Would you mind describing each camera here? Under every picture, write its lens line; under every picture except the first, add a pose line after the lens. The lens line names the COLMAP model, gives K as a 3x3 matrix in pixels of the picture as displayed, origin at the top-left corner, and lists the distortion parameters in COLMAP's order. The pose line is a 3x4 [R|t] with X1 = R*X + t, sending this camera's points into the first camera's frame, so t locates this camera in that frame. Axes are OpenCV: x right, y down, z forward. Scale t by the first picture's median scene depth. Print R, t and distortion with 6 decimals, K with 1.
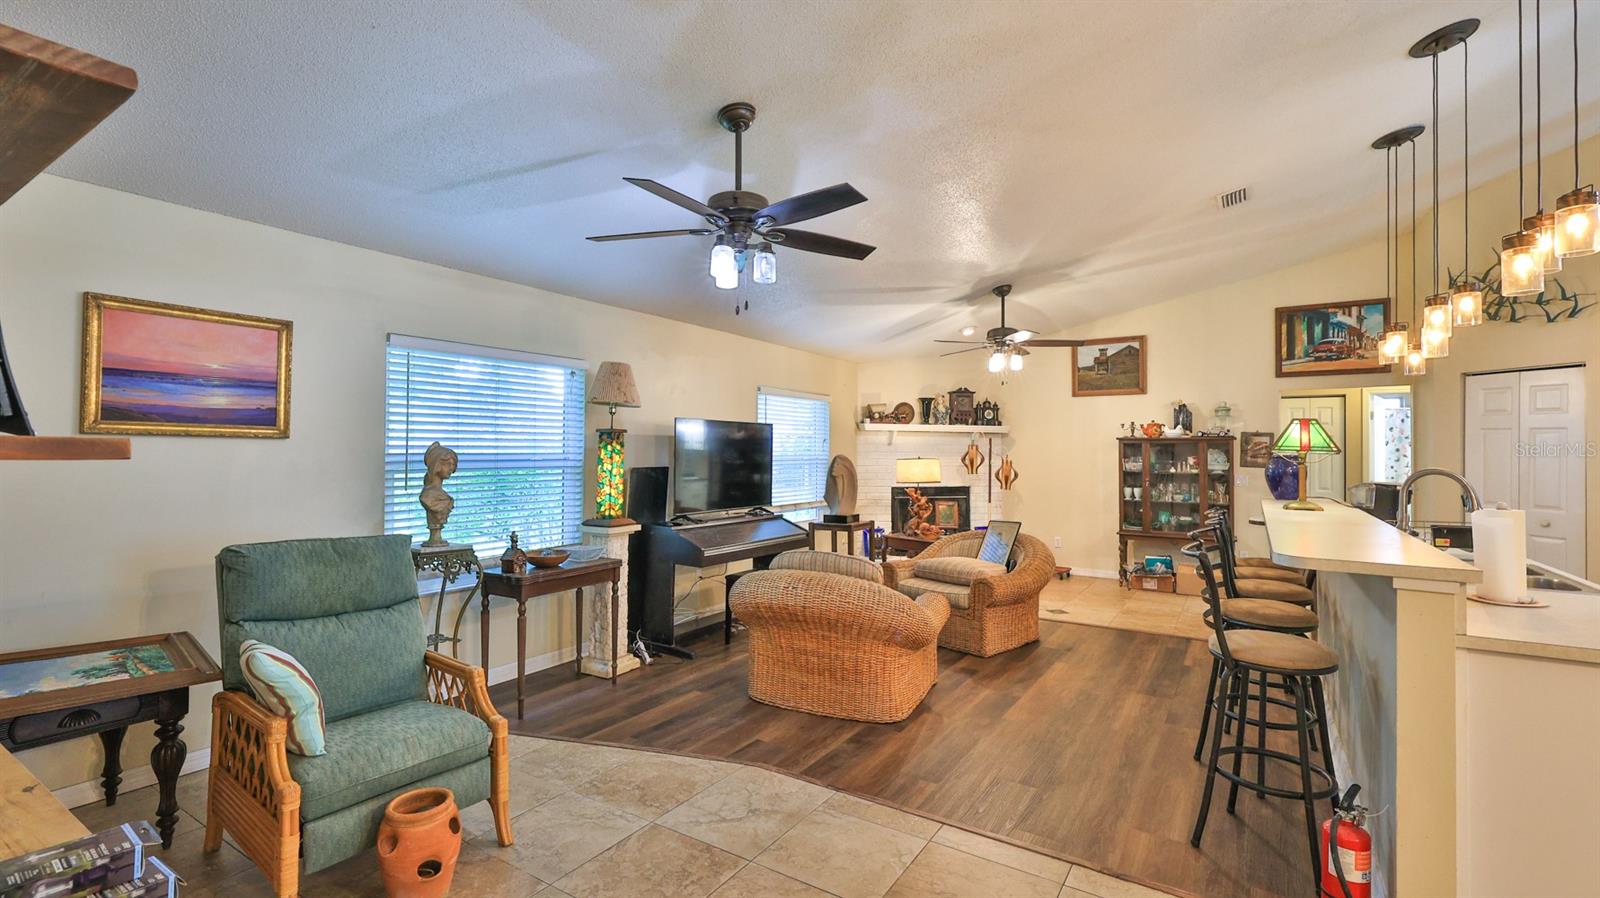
lens RADIAL K [[717.0, 0, 792.2], [0, 717.0, 447.1], [0, 0, 1]] dist [-0.001218, -0.000038]
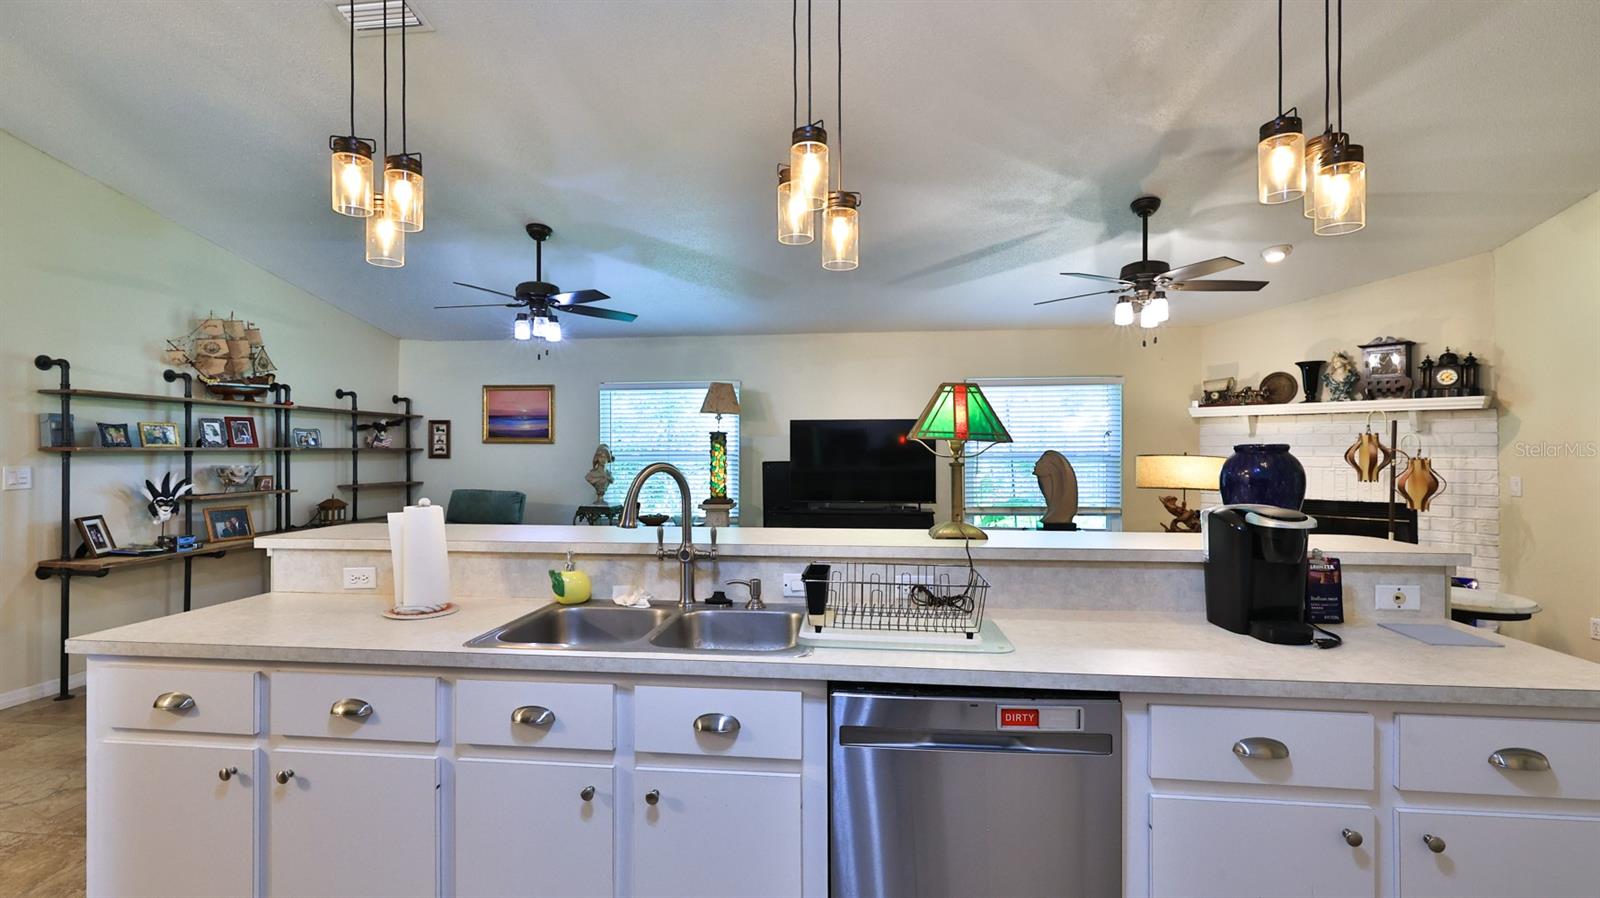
lens RADIAL K [[711.2, 0, 791.9], [0, 711.2, 439.9], [0, 0, 1]] dist [-0.001948, 0.000105]
pose [[0.445616, -0.019786, -0.895006, 0.554266], [0.011611, 0.999799, -0.016321, 0.007219], [0.895149, -0.003119, 0.445756, 0.289388]]
